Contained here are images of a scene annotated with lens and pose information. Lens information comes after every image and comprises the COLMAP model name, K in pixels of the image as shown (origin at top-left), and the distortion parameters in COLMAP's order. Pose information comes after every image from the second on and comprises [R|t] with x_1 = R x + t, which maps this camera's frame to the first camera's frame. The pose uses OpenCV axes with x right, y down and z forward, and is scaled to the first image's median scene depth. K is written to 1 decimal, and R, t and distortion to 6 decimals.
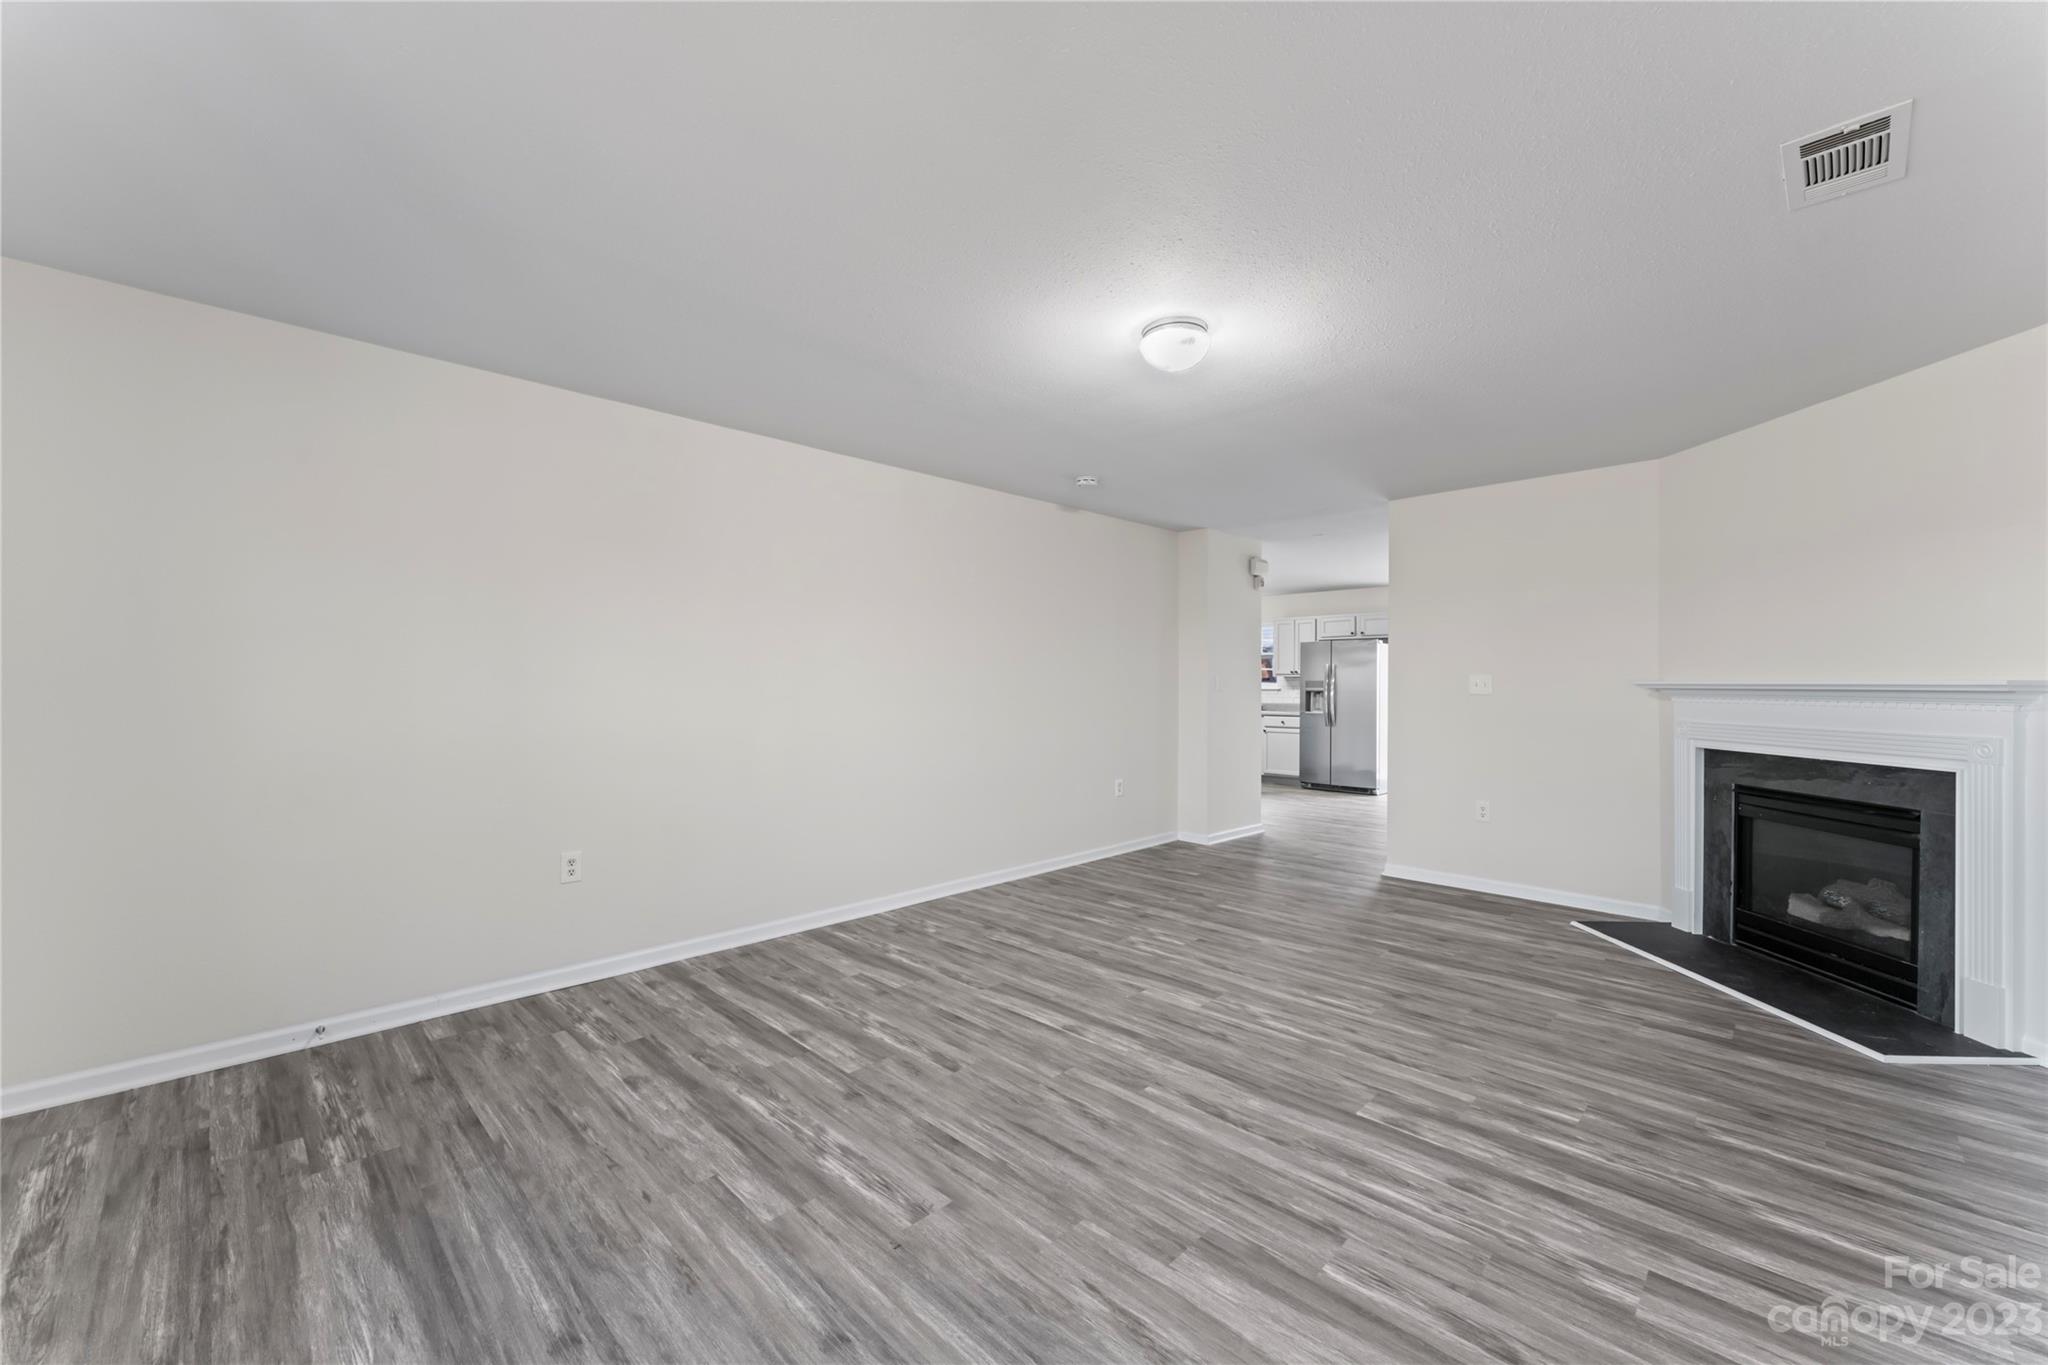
lens RADIAL K [[796.1, 0, 1024.0], [0, 796.1, 682.5], [0, 0, 1]] dist [0.001164, 0.000028]
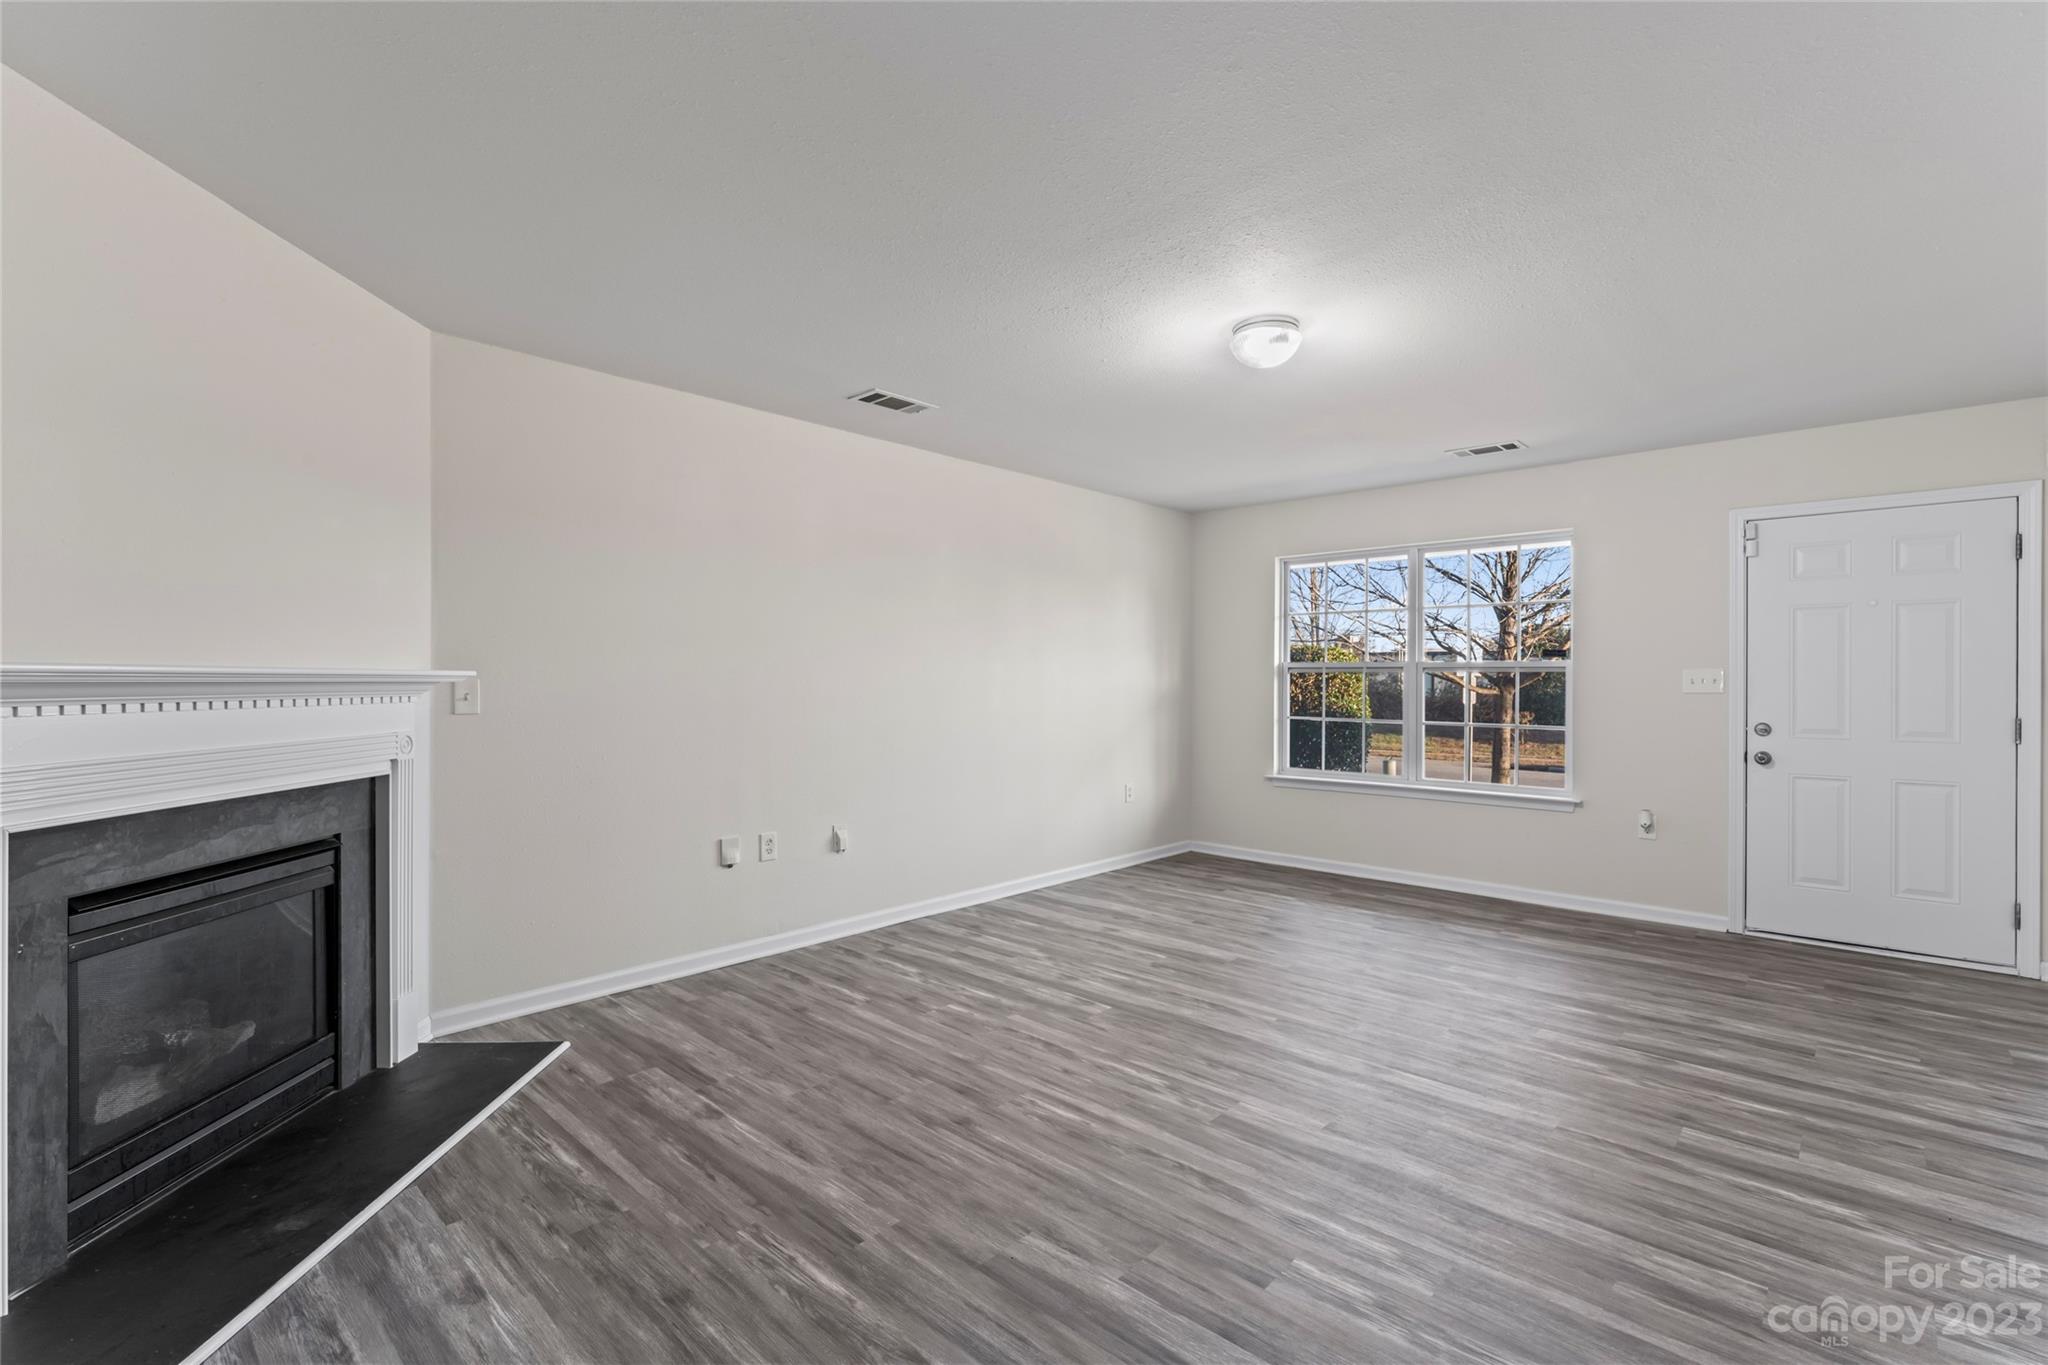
lens RADIAL K [[900.0, 0, 1024.0], [0, 900.0, 682.5], [0, 0, 1]] dist [-0.000236, 0.000141]
pose [[-0.999379, -0.008053, -0.034317, 0.485107], [-0.008124, 0.999965, 0.001925, 0.003728], [0.034300, 0.002202, -0.999409, 1.948406]]
